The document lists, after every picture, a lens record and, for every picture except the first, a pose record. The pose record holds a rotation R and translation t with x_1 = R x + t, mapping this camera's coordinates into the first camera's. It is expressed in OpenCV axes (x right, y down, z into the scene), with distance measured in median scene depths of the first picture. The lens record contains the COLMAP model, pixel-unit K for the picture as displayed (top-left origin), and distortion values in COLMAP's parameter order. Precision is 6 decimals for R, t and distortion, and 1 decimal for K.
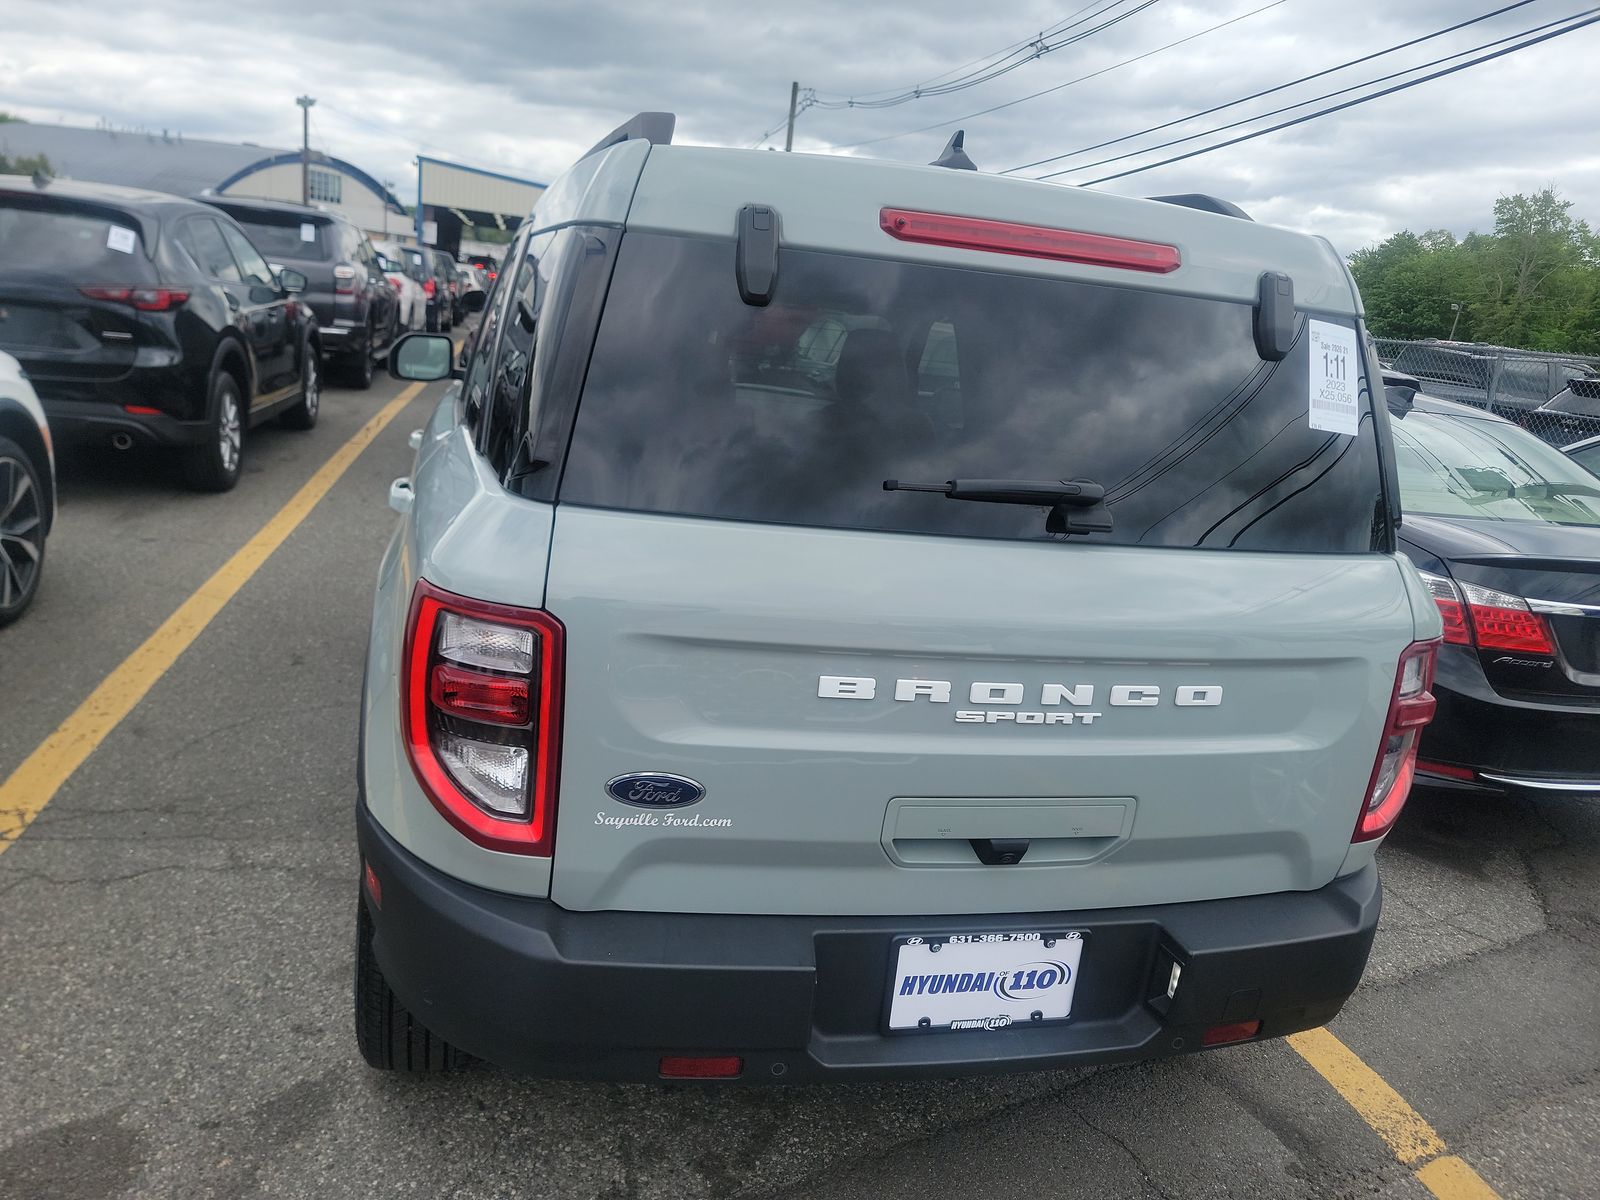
lens RADIAL K [[1123.4, 0, 797.9], [0, 1123.4, 599.6], [0, 0, 1]] dist [0.042019, -0.038507]
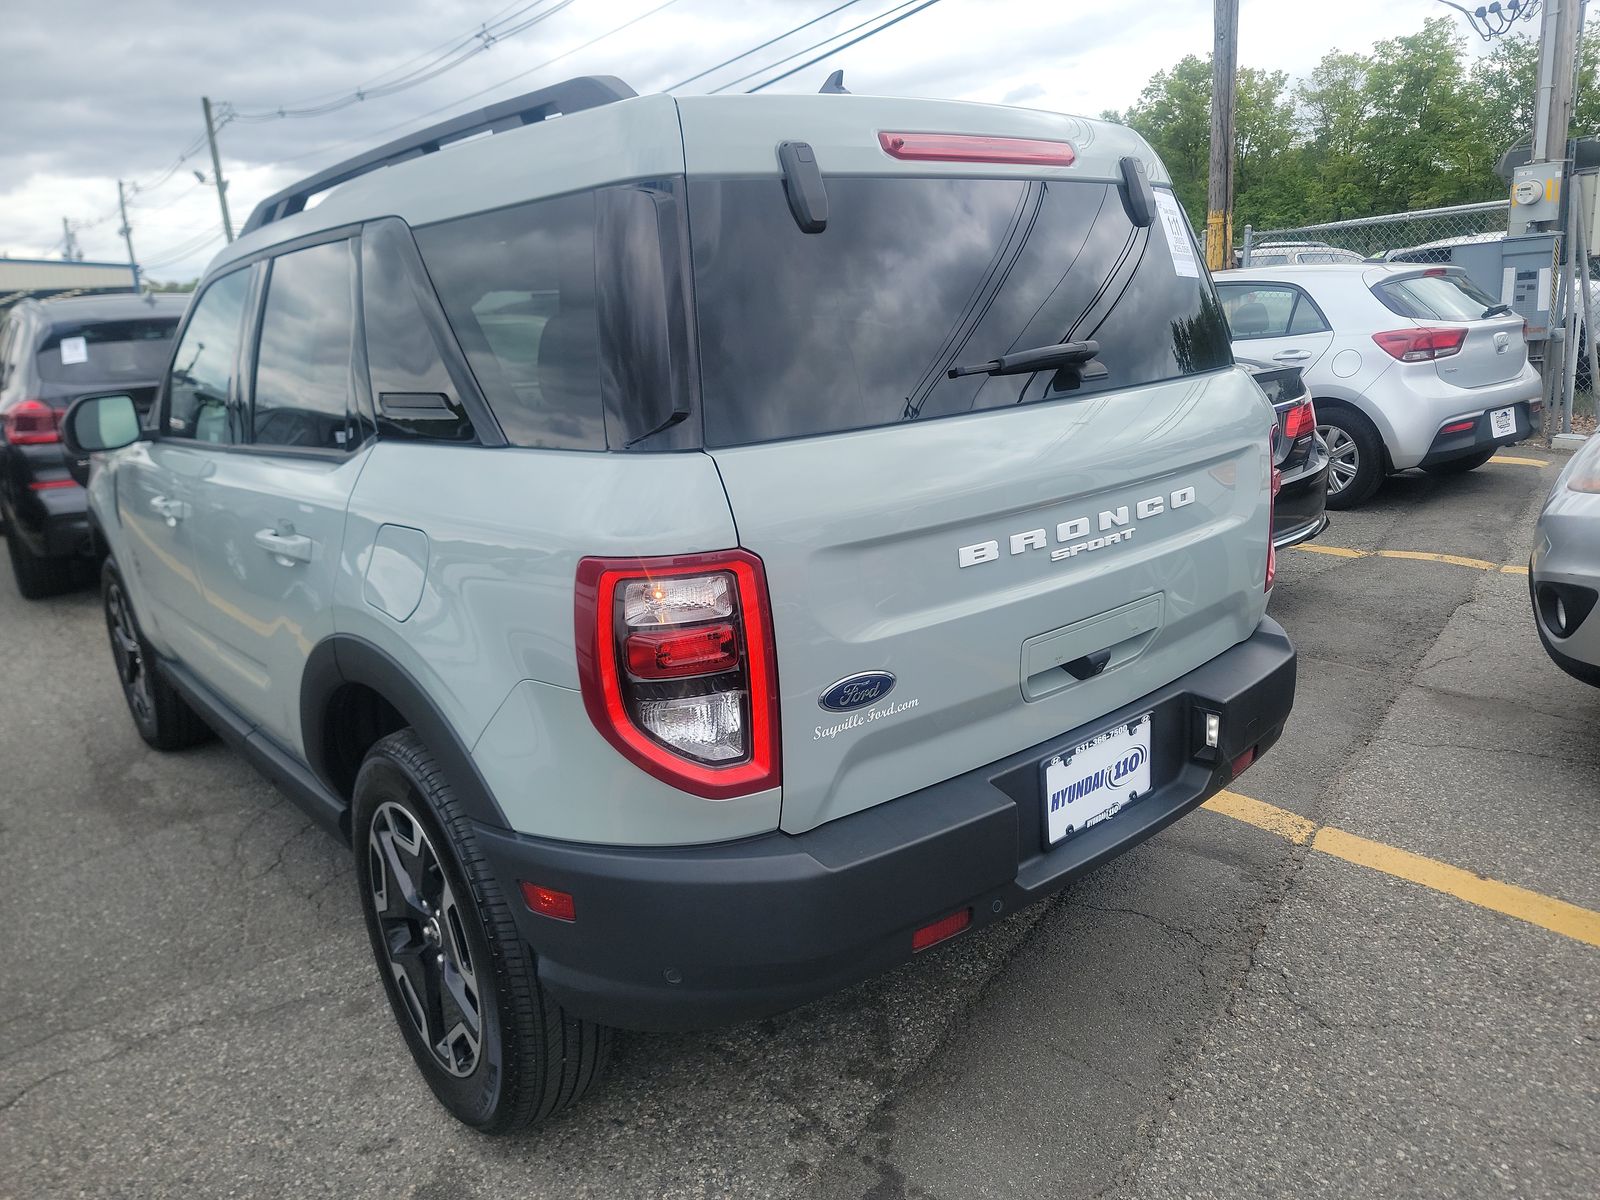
lens RADIAL K [[1123.4, 0, 841.6], [0, 1123.4, 572.7], [0, 0, 1]] dist [0.042019, -0.038507]
pose [[0.880063, -0.263980, 0.394721, -0.480590], [0.268332, 0.962262, 0.045269, 0.008471], [-0.391775, 0.066077, 0.917685, 0.021175]]
